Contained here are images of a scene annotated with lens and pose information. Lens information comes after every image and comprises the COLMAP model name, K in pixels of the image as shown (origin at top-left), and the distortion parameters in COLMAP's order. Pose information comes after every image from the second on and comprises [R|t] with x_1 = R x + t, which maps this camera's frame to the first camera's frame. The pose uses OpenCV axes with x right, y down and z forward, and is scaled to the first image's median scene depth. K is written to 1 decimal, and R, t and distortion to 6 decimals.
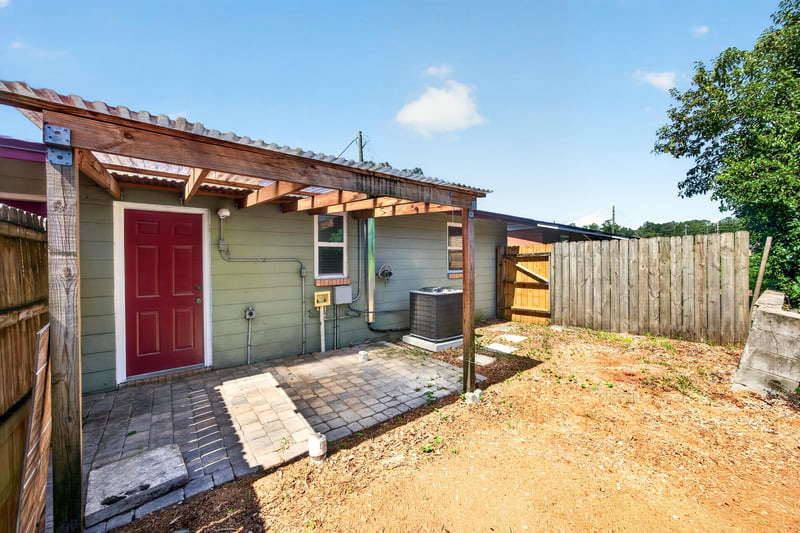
lens RADIAL K [[312.2, 0, 400.0], [0, 312.2, 266.5], [0, 0, 1]] dist [-0.002052, -0.000096]
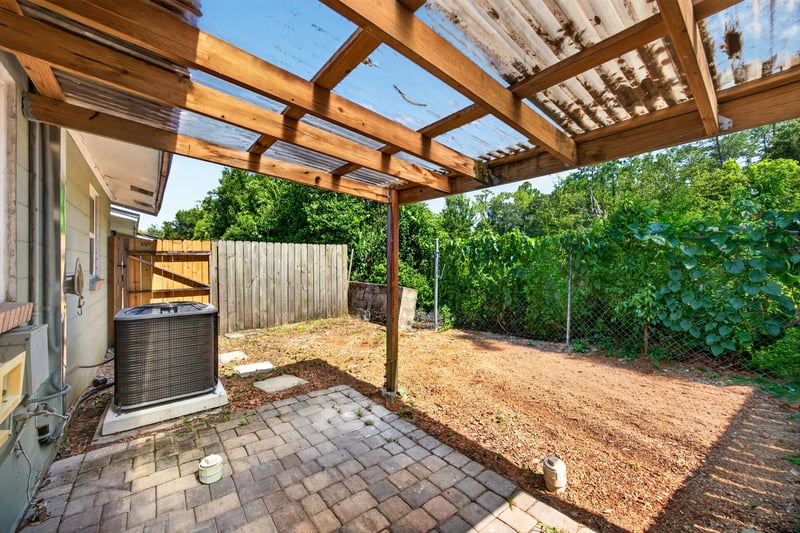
lens RADIAL K [[312.2, 0, 400.0], [0, 312.2, 266.5], [0, 0, 1]] dist [-0.002052, -0.000096]
pose [[-0.031092, 0.003807, 0.999509, -0.521574], [0.016223, 0.999863, -0.003303, 0.011286], [-0.999385, 0.016112, -0.031149, 0.691200]]
